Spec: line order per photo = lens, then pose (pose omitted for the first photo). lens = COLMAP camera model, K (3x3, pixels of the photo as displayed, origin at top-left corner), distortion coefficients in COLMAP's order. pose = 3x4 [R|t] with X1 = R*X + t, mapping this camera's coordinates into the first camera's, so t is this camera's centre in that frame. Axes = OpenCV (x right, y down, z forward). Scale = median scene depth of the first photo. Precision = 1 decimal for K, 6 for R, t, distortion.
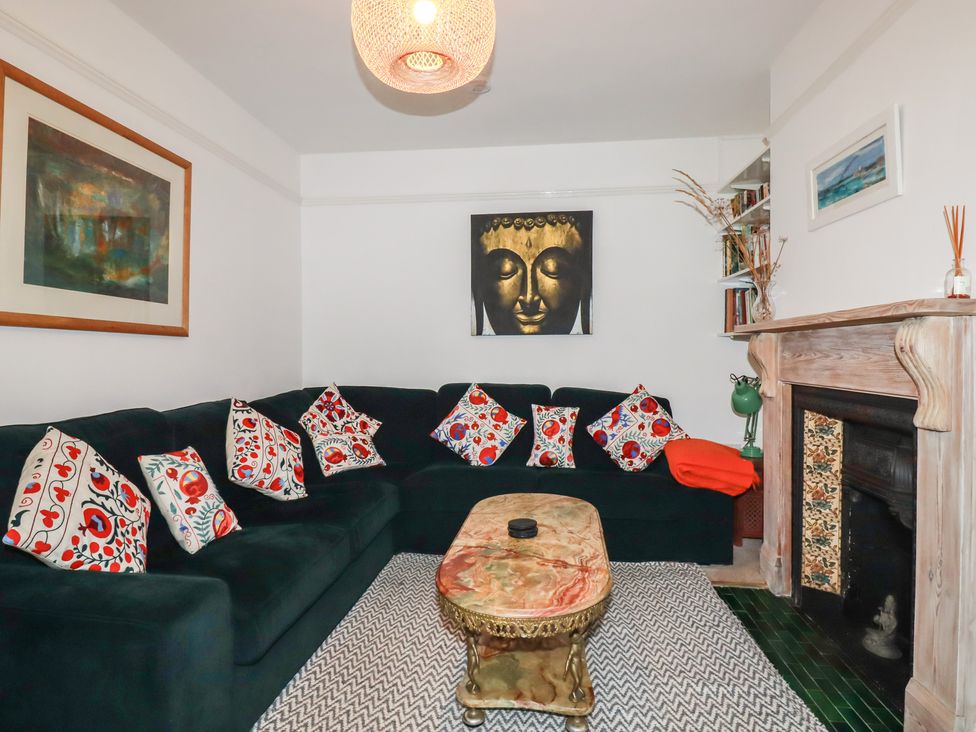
lens RADIAL K [[534.1, 0, 492.7], [0, 534.1, 356.7], [0, 0, 1]] dist [-0.000176, -0.013001]
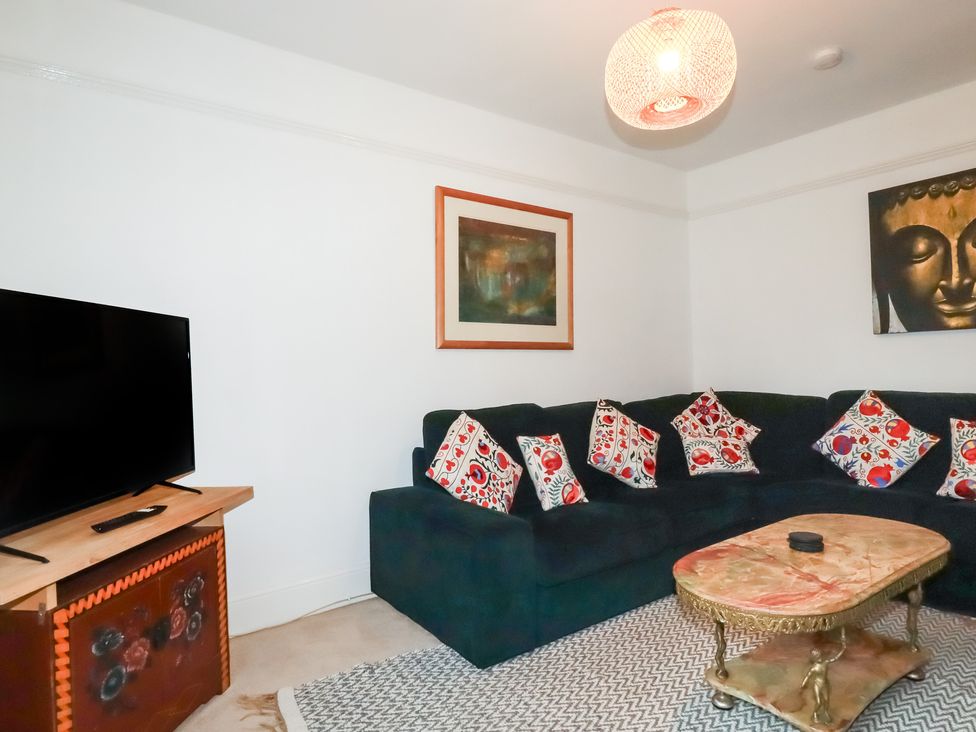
lens RADIAL K [[534.1, 0, 492.7], [0, 534.1, 356.7], [0, 0, 1]] dist [-0.000176, -0.013001]
pose [[0.703598, -0.027681, -0.710059, 0.265277], [0.020470, 0.999616, -0.018685, -0.001043], [0.710303, -0.001388, 0.703894, -0.047200]]
